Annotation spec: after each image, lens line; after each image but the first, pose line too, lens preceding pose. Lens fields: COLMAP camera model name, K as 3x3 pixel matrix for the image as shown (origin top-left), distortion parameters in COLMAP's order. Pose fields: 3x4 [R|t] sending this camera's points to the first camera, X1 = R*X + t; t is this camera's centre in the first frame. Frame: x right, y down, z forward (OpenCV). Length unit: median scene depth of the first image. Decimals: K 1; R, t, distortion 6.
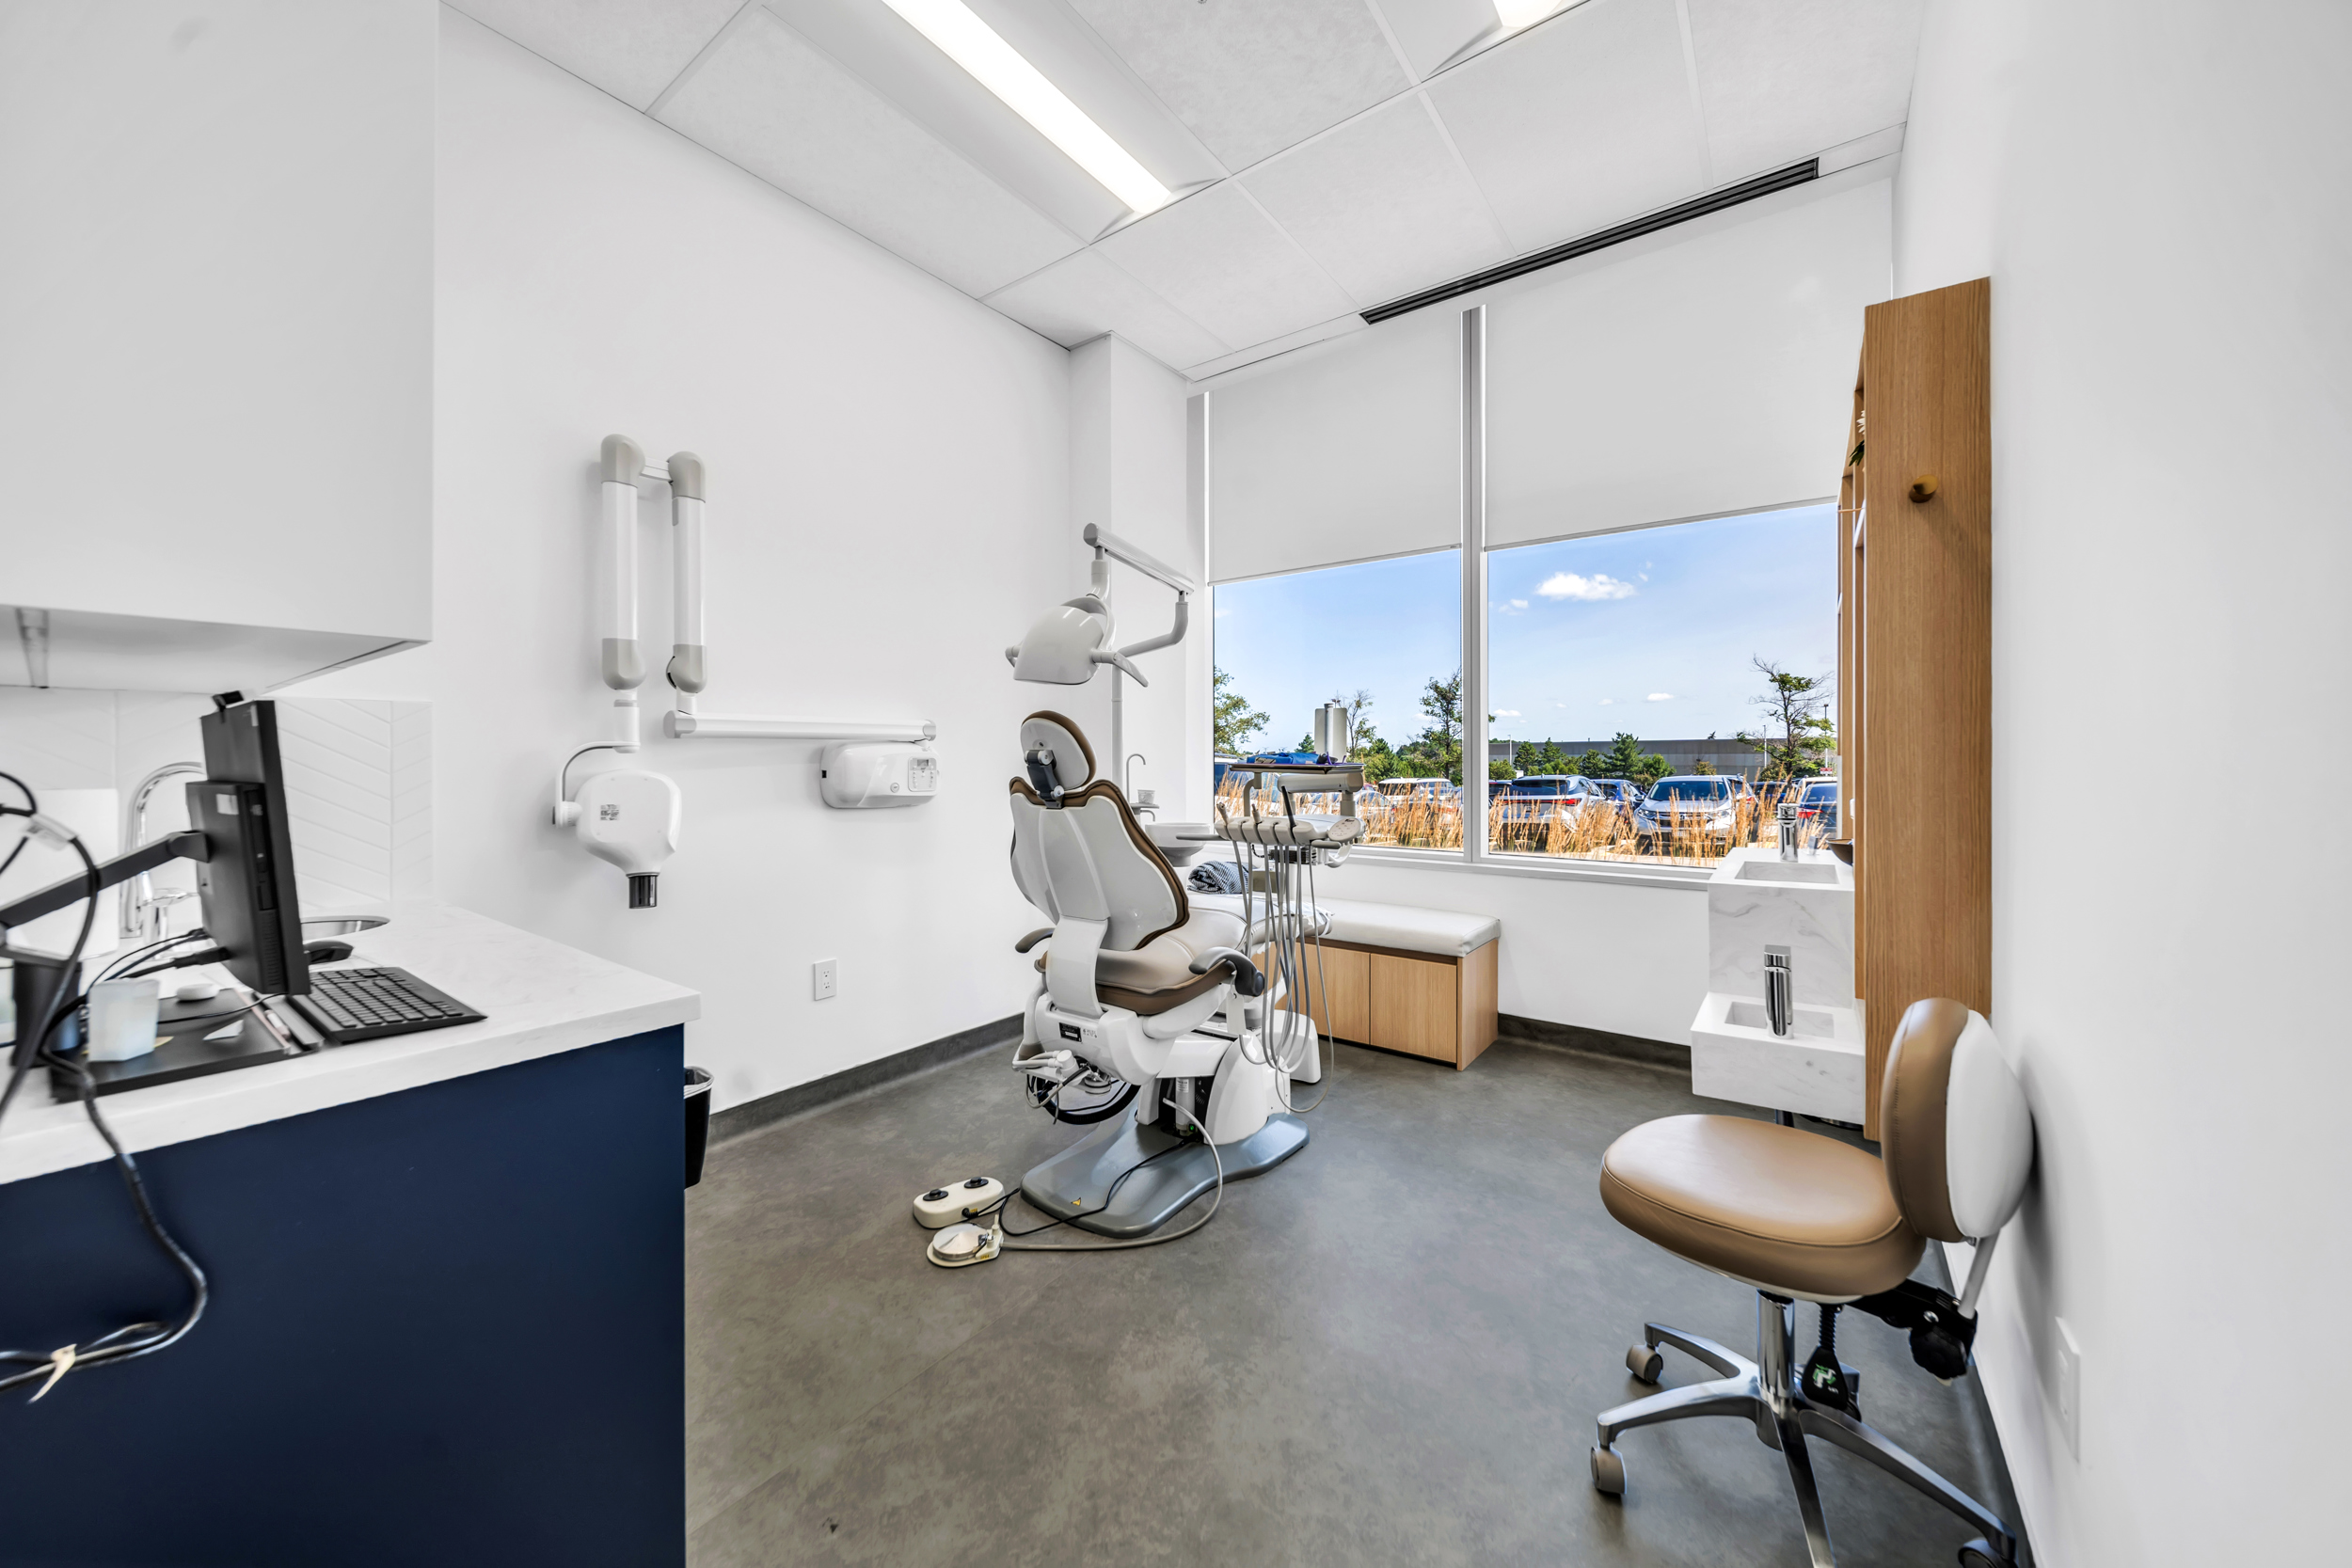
lens RADIAL K [[846.8, 0, 1172.7], [0, 846.8, 778.5], [0, 0, 1]] dist [-0.000511, -0.000152]
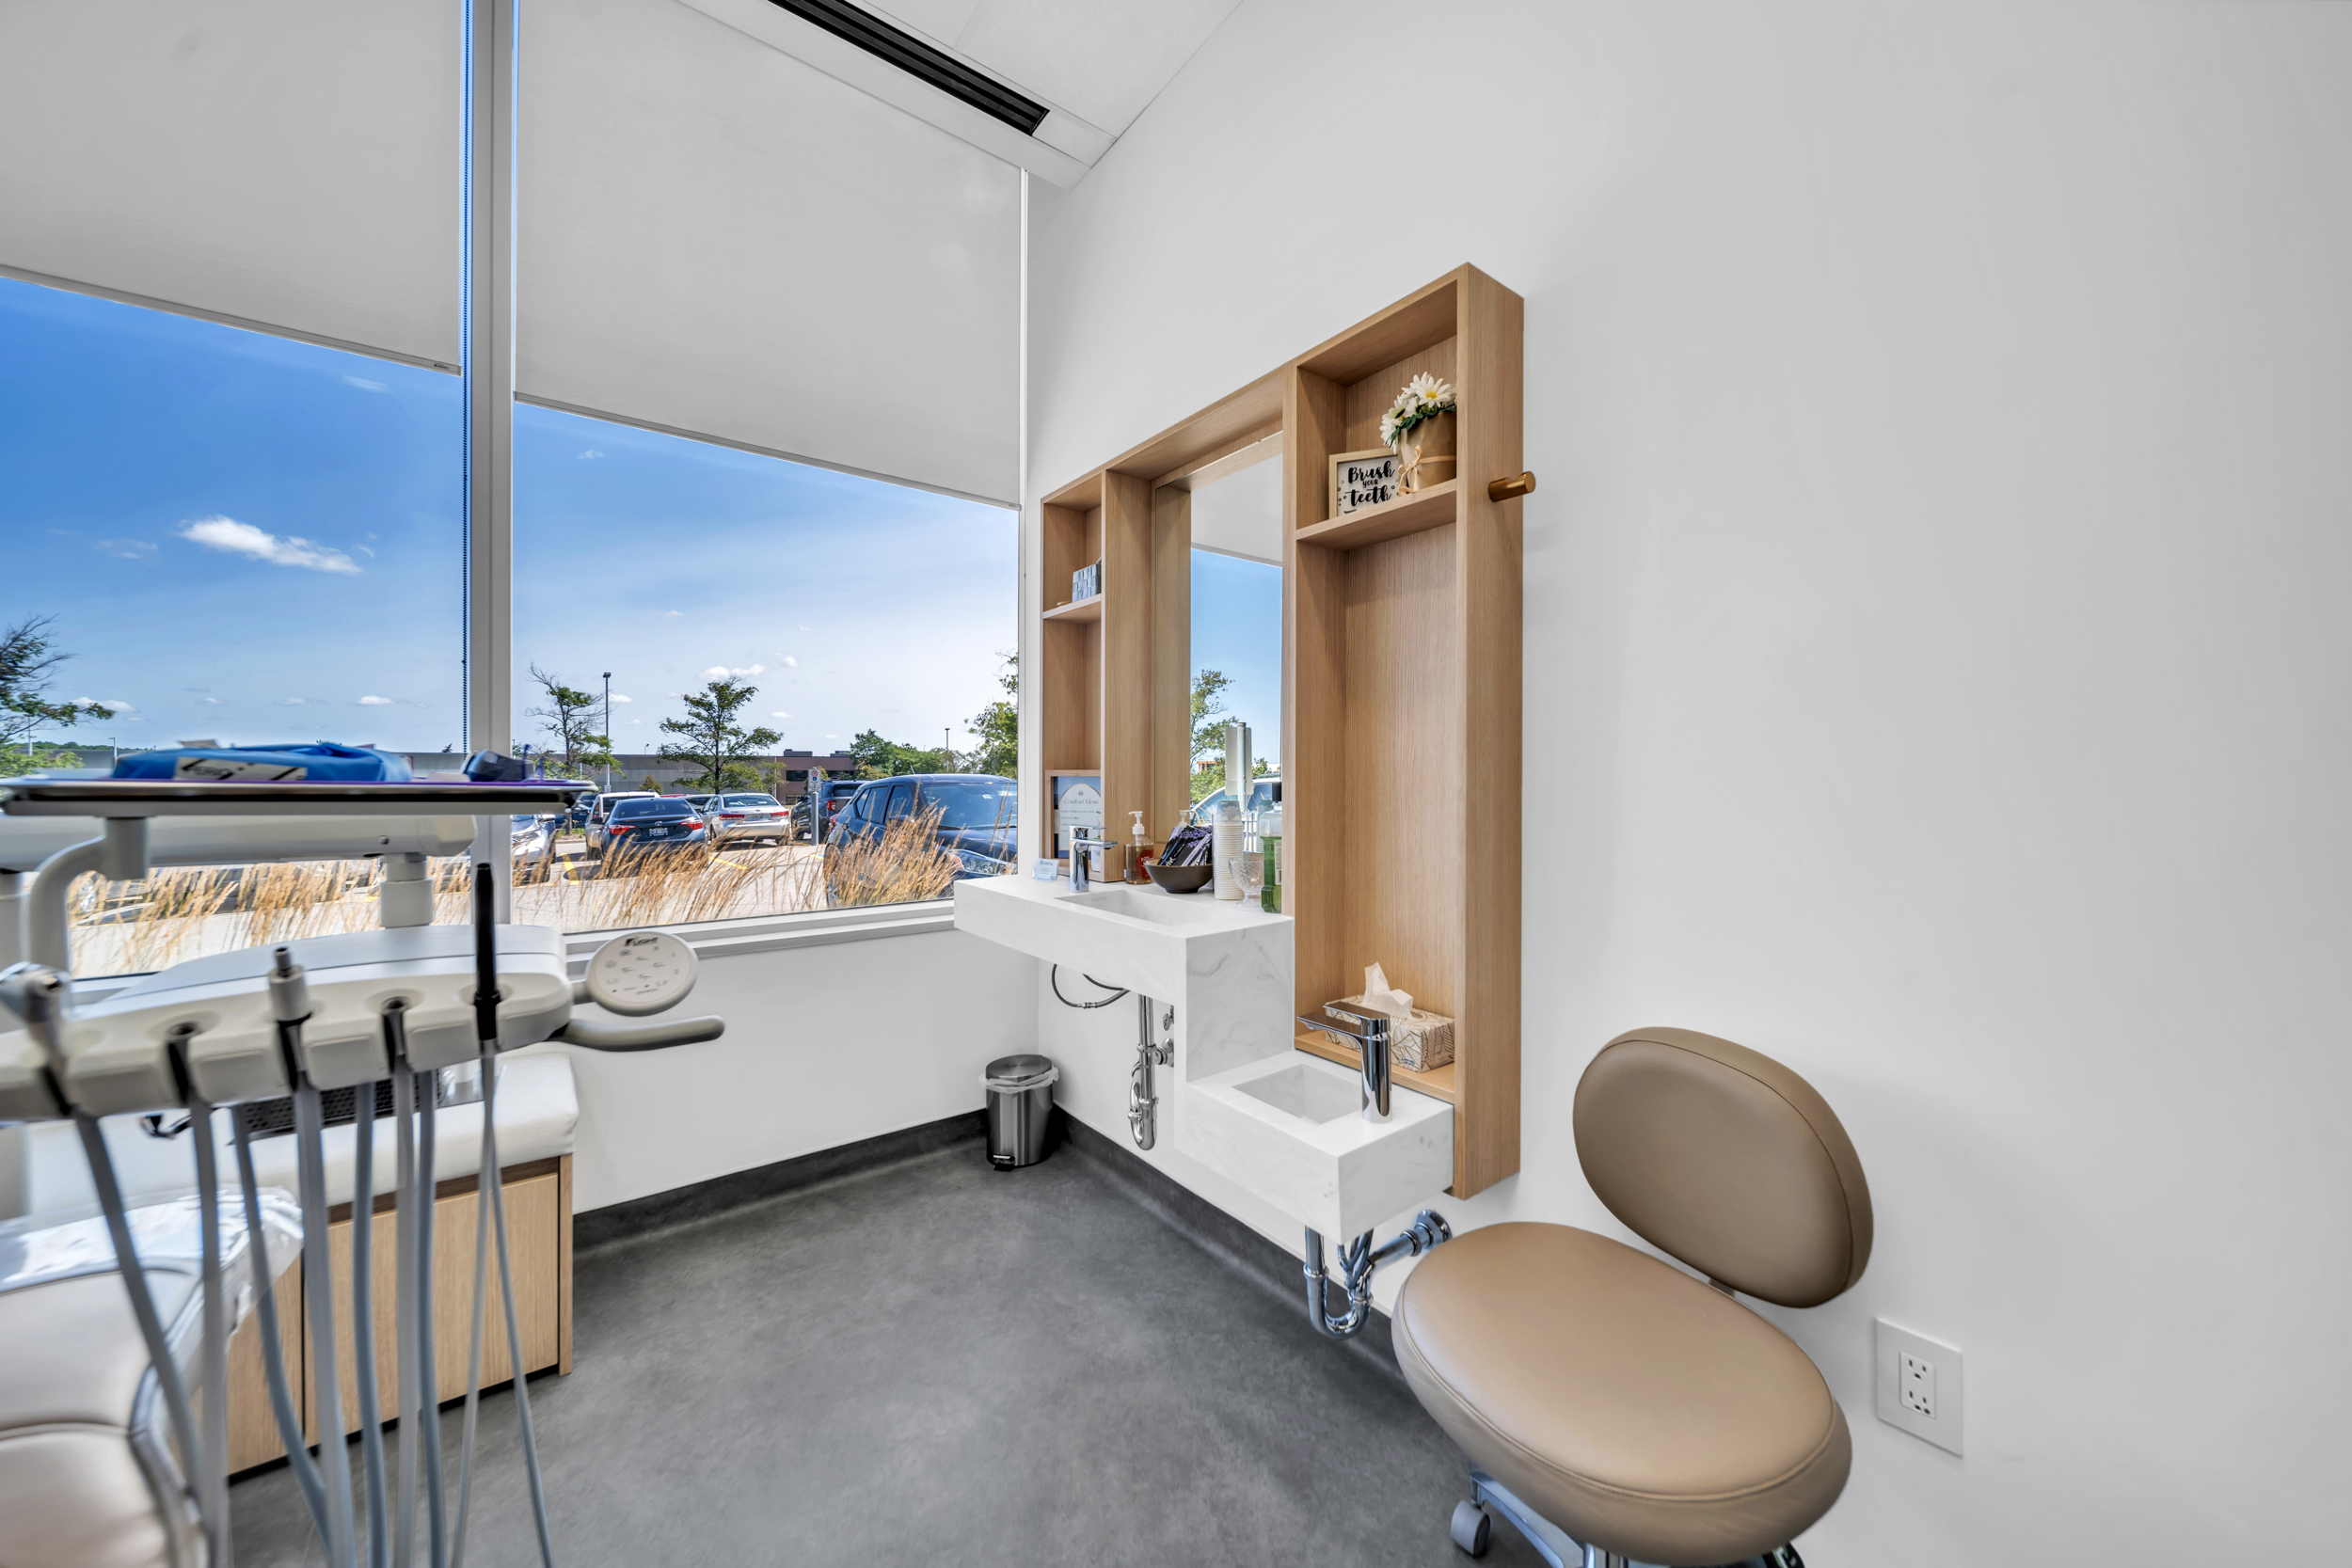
lens RADIAL K [[834.2, 0, 1191.4], [0, 834.2, 776.7], [0, 0, 1]] dist [-0.001585, -0.000096]
pose [[0.270391, 0.000230, 0.962751, -0.043490], [0.019908, 0.999785, -0.005830, -0.008338], [-0.962545, 0.020743, 0.270328, 0.447932]]
